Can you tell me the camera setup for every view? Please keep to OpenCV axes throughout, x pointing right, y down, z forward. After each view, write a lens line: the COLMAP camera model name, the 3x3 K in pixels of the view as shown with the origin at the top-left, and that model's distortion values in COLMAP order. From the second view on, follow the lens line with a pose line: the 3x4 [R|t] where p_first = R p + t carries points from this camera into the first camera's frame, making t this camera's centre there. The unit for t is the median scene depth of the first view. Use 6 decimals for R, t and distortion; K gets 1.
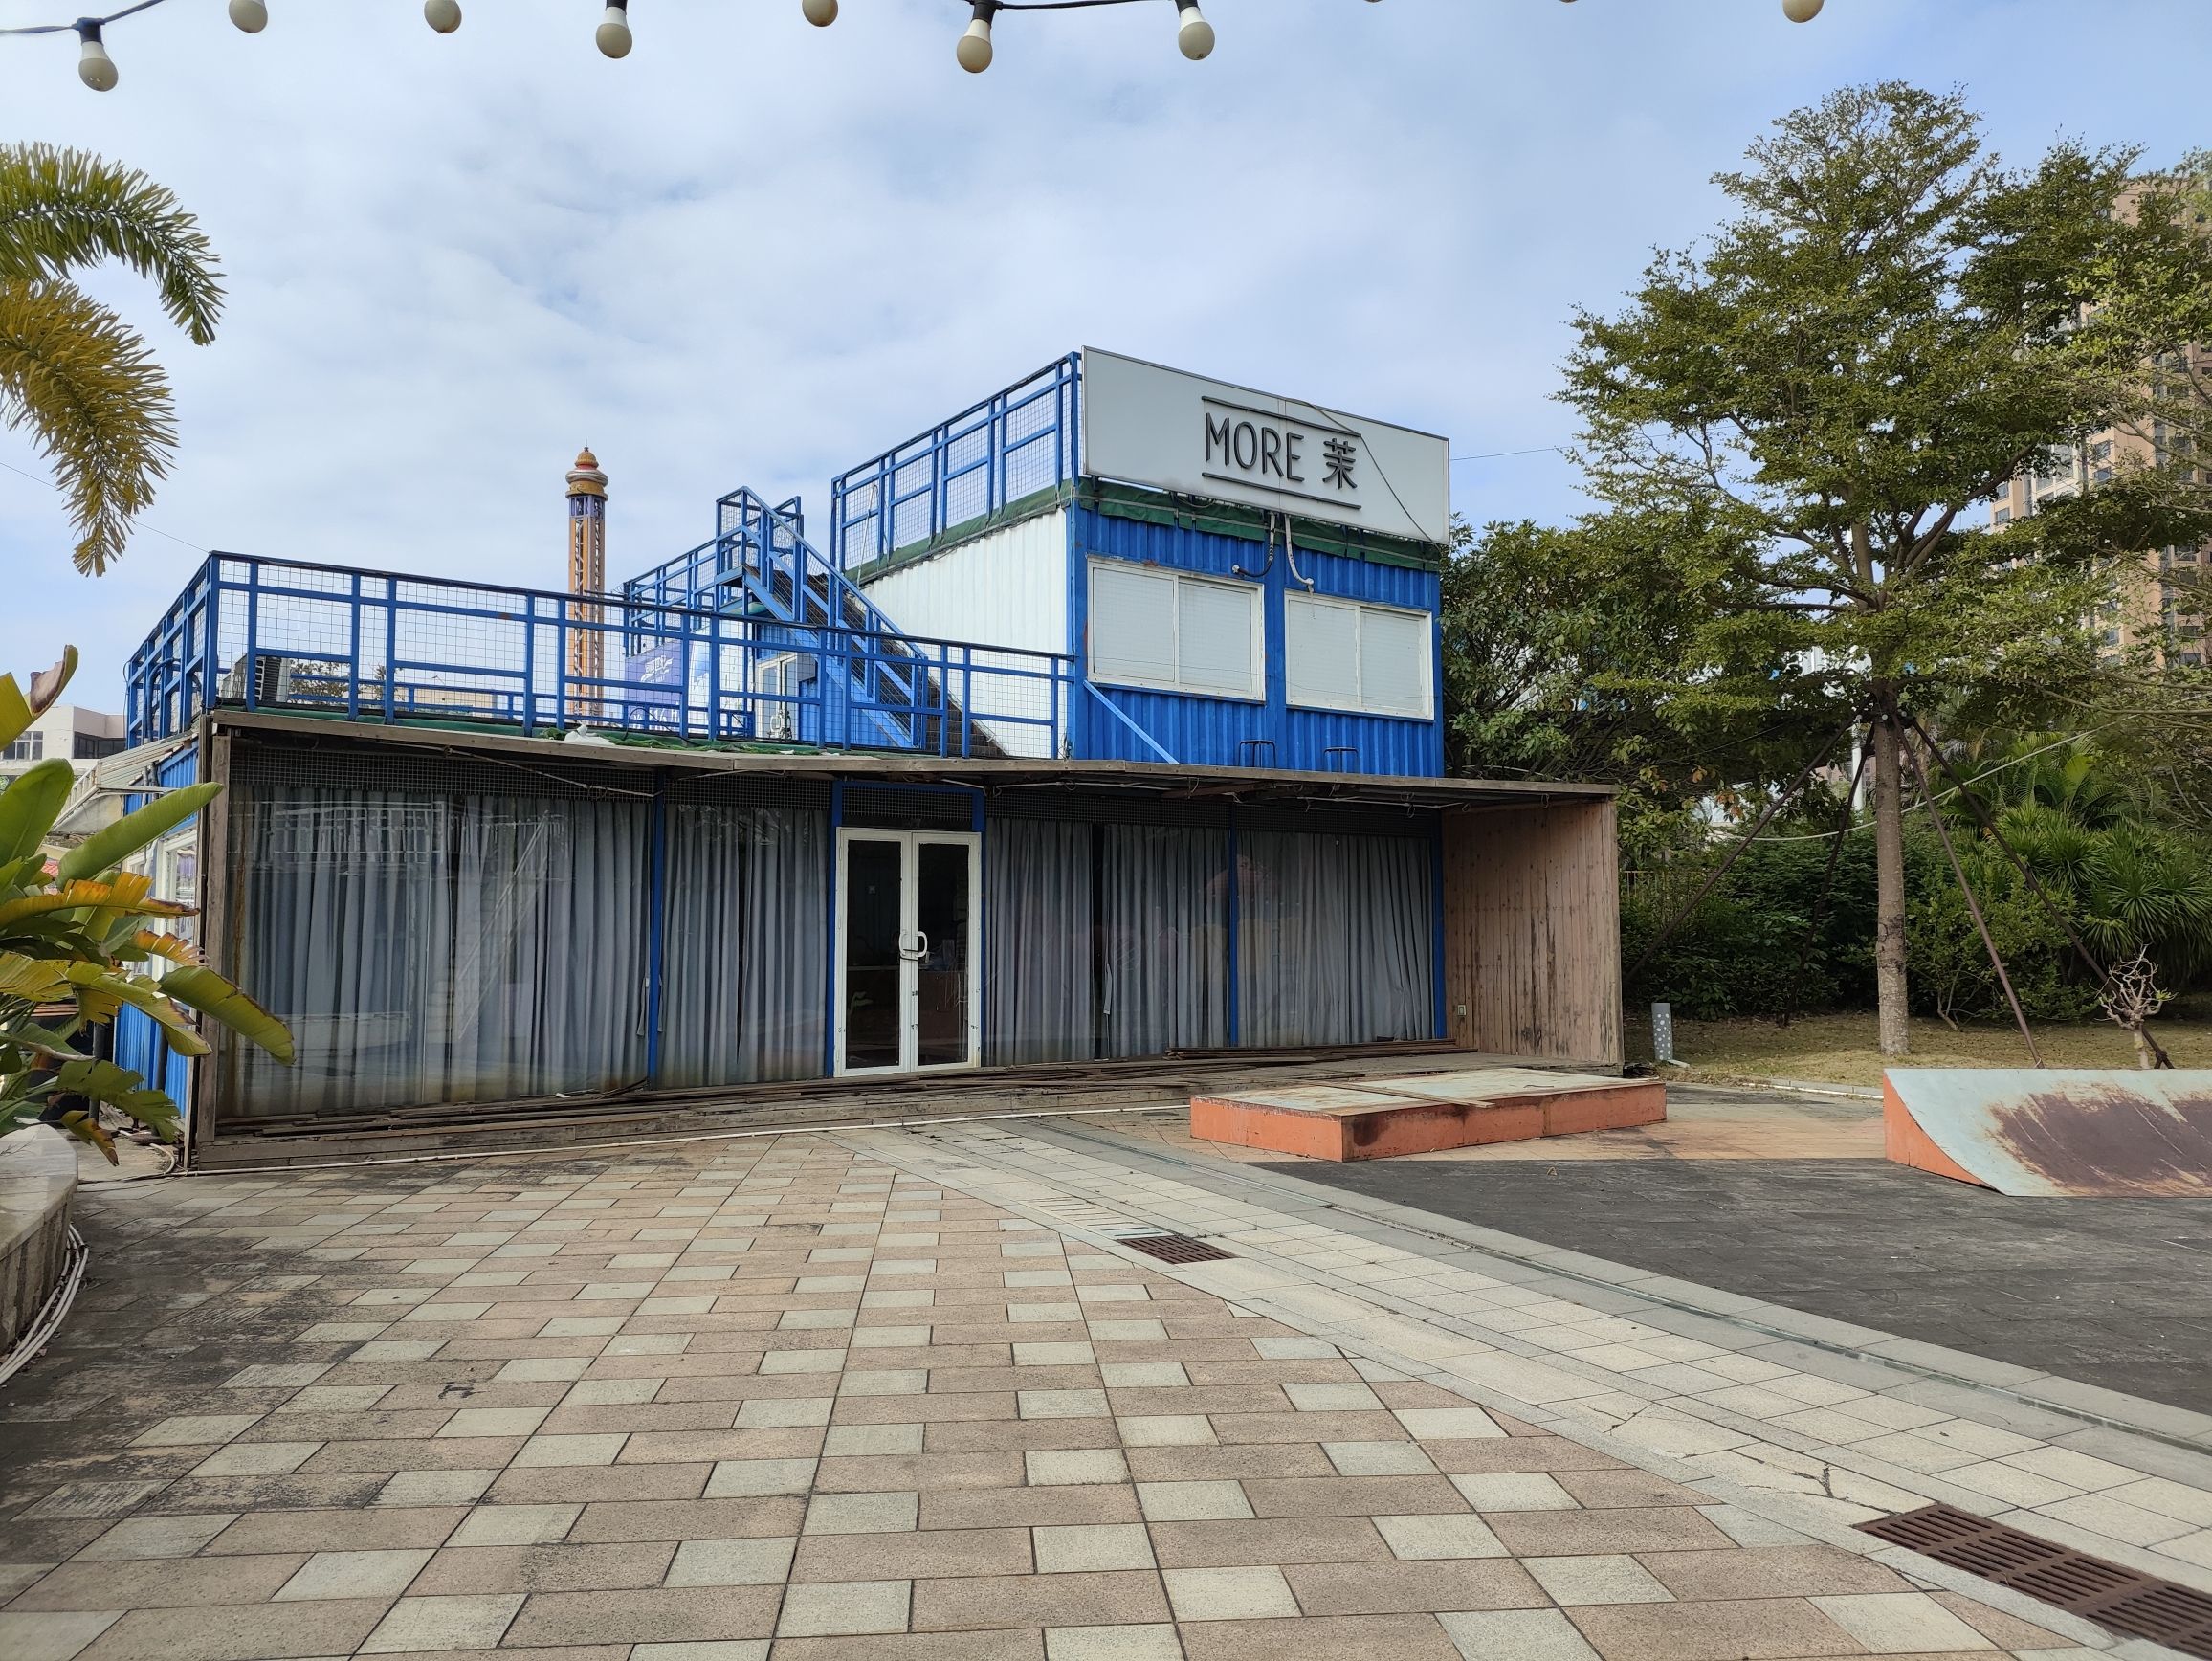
lens RADIAL K [[1613.2, 0, 1140.8], [0, 1613.2, 827.6], [0, 0, 1]] dist [0.080356, -0.132893]
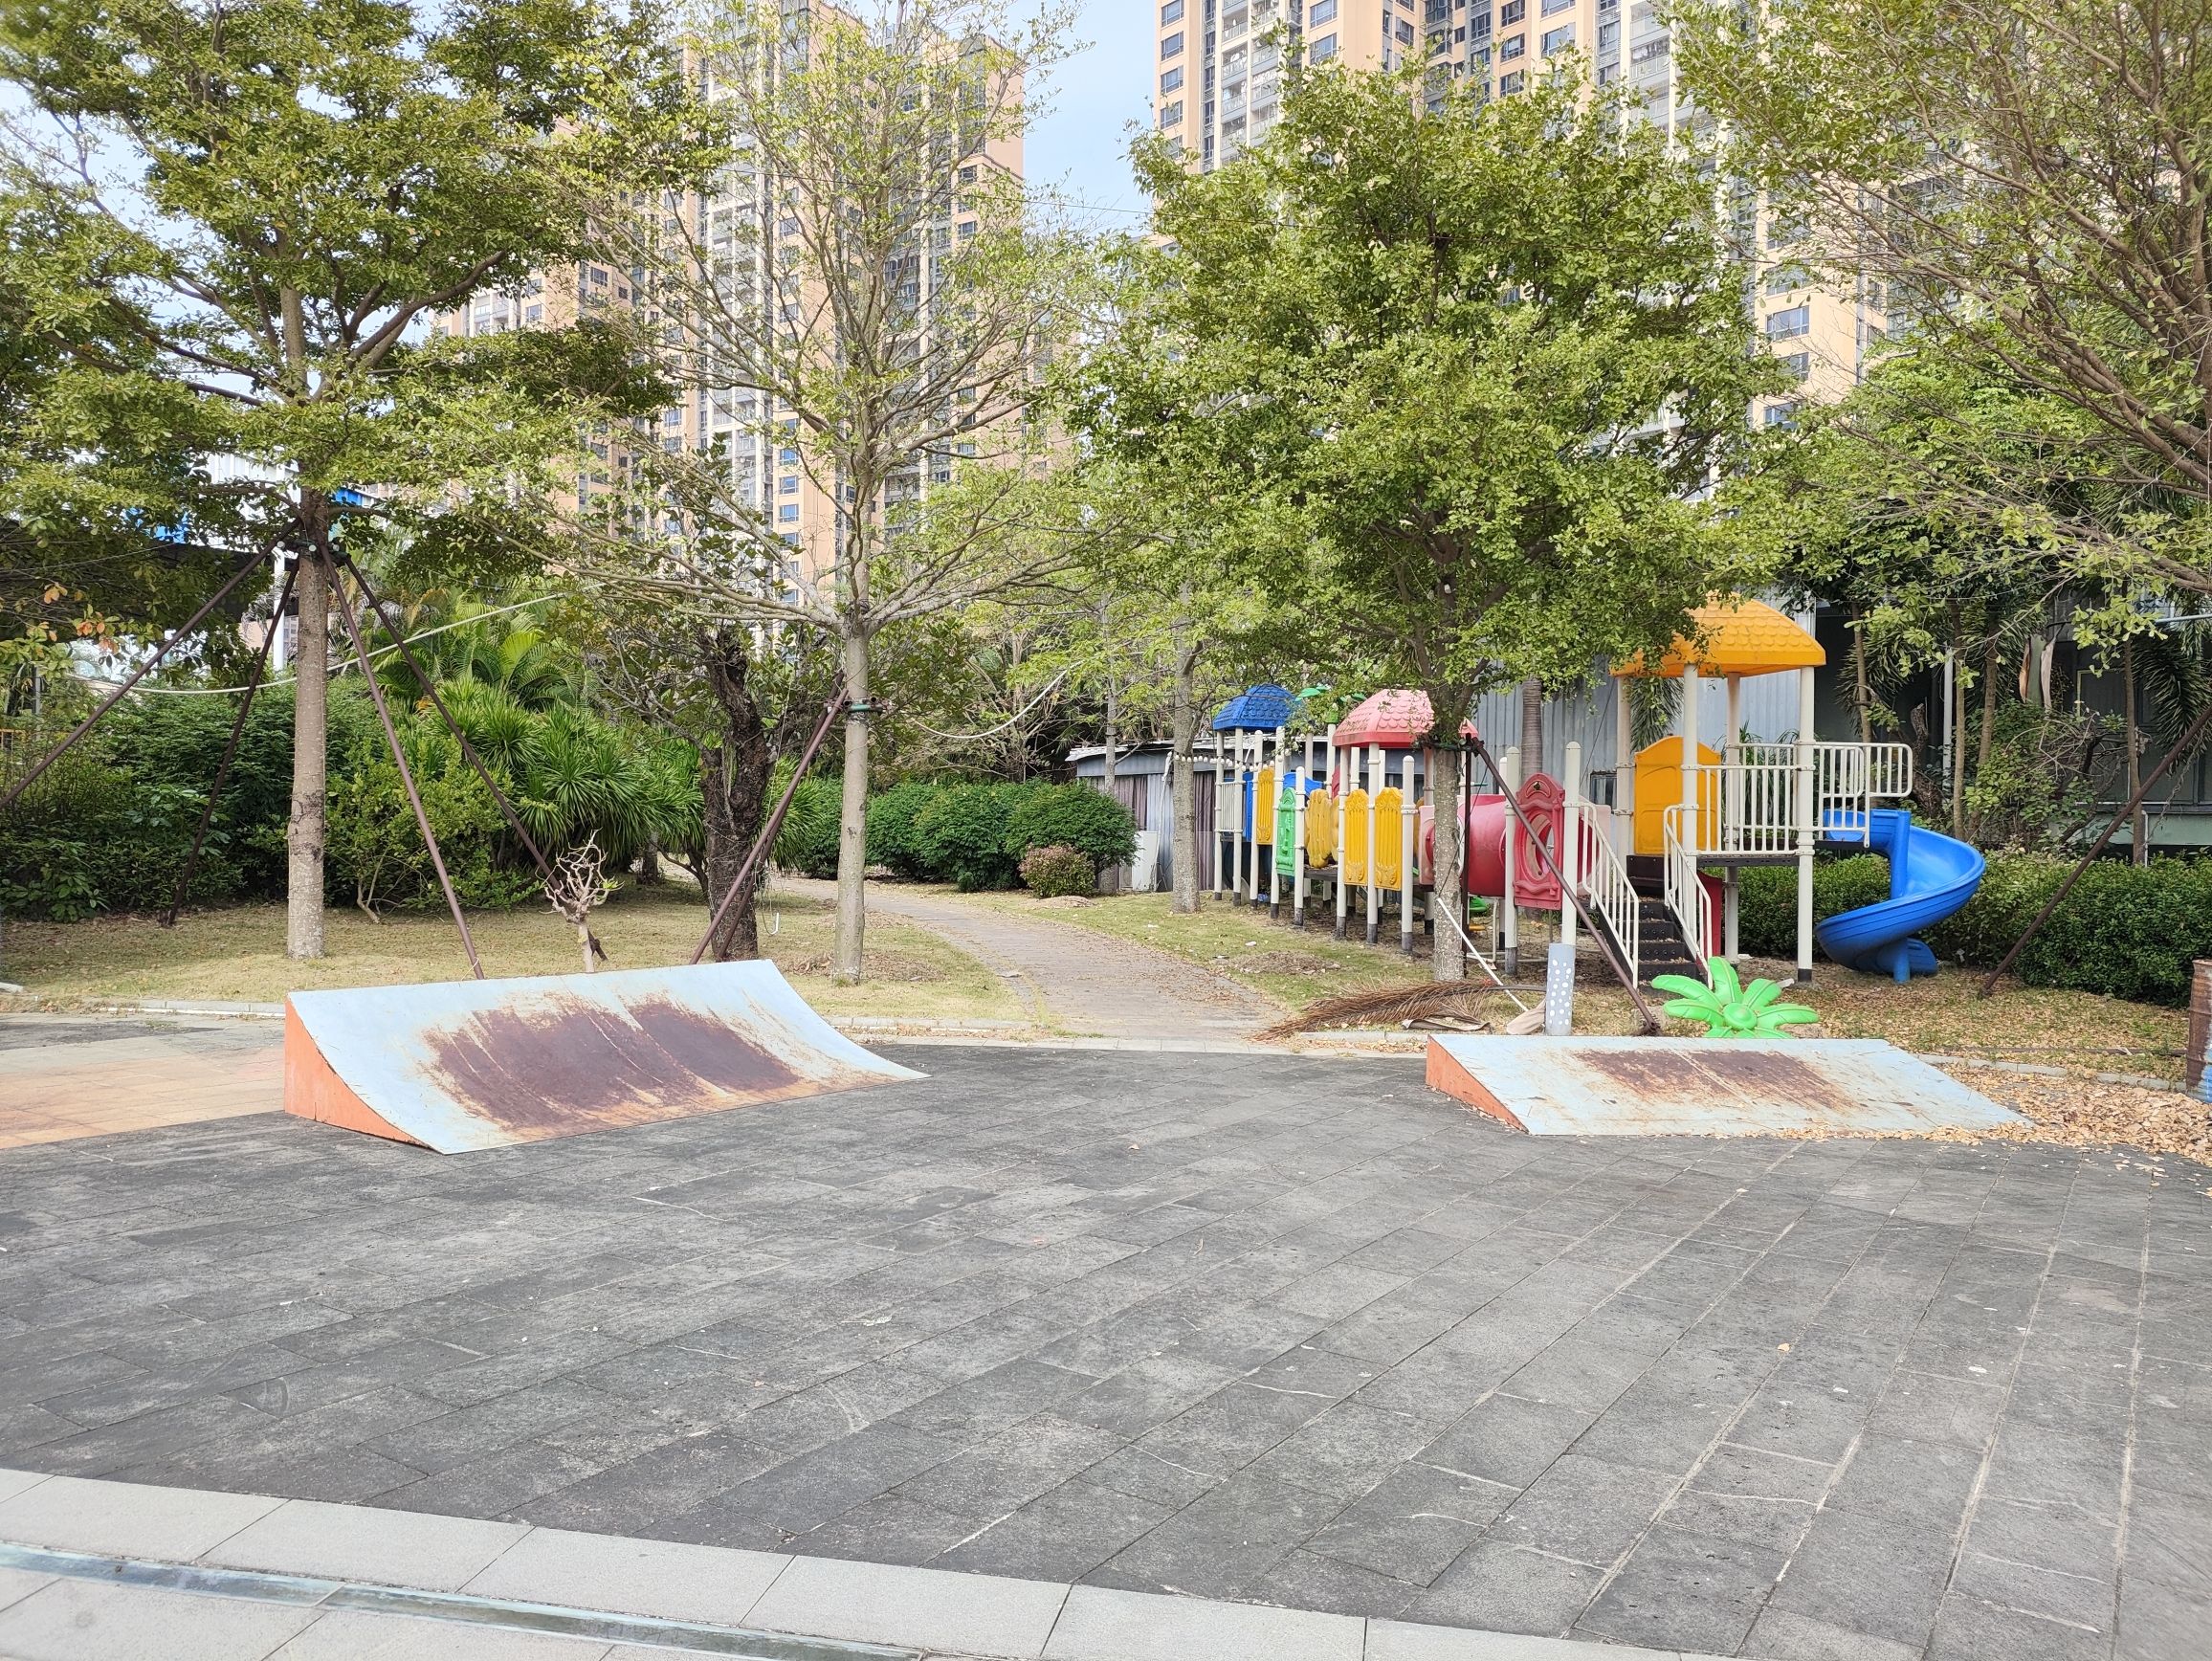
lens RADIAL K [[1613.2, 0, 1140.8], [0, 1613.2, 827.6], [0, 0, 1]] dist [0.080356, -0.132893]
pose [[0.620393, 0.012102, 0.784198, 0.070911], [-0.068492, 0.996897, 0.038801, 0.011094], [-0.781295, -0.077783, 0.619296, 0.152318]]
